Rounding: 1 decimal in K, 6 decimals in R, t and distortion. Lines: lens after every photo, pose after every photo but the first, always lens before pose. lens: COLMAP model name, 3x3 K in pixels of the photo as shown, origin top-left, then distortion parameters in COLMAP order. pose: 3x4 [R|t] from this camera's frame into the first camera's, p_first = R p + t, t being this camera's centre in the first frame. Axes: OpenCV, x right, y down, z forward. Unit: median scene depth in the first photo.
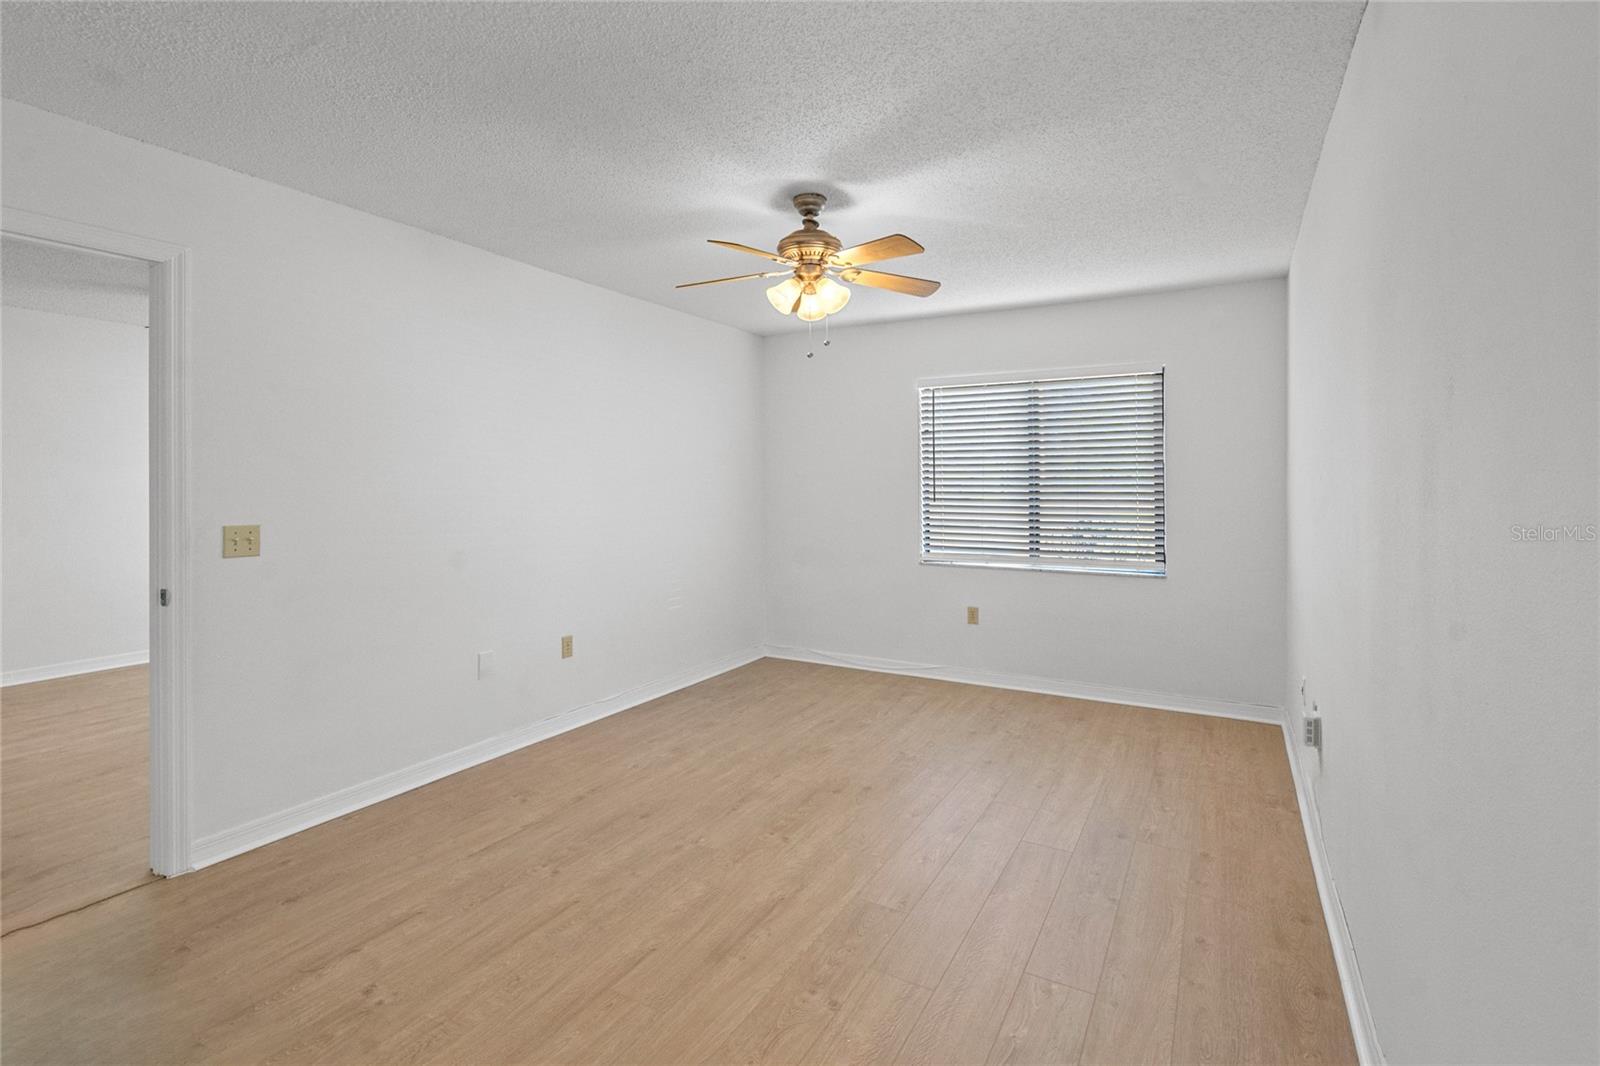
lens RADIAL K [[743.7, 0, 790.2], [0, 743.7, 480.8], [0, 0, 1]] dist [-0.012617, 0.000628]
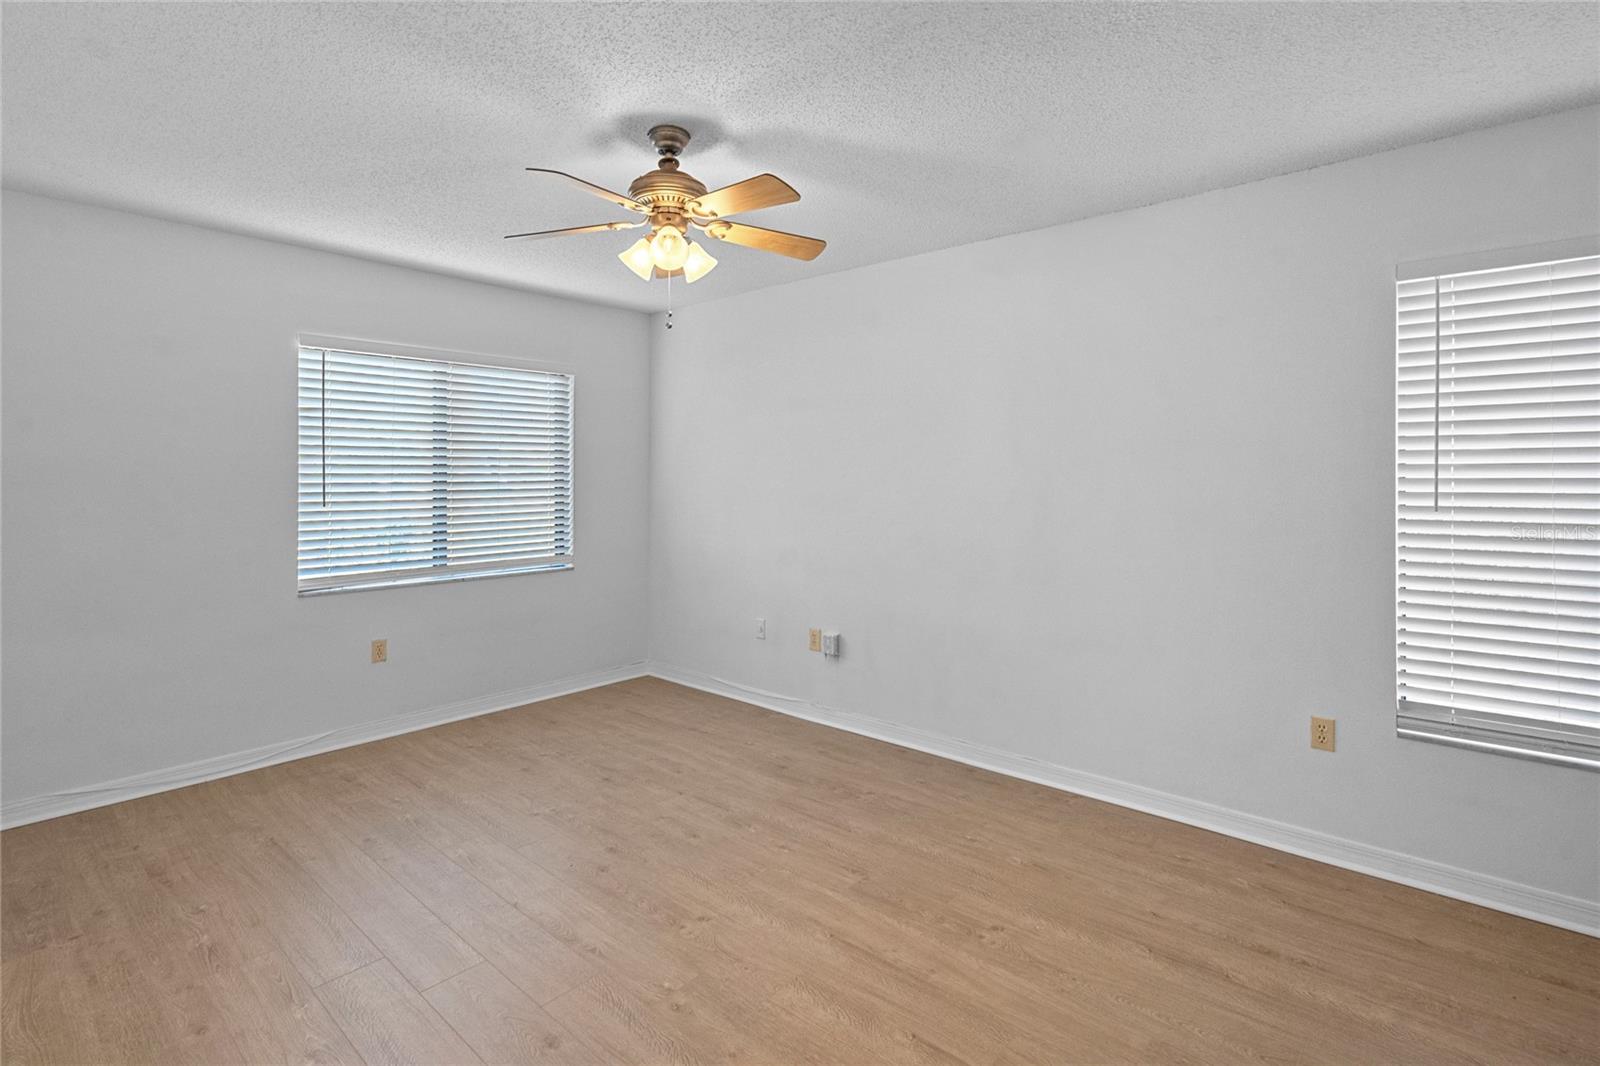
lens RADIAL K [[770.0, 0, 801.5], [0, 770.0, 470.7], [0, 0, 1]] dist [-0.002868, 0.001266]
pose [[0.195917, 0.009808, 0.980571, -0.777245], [-0.000698, 0.999951, -0.009862, 0.000494], [-0.980620, 0.001248, 0.195914, 0.691850]]
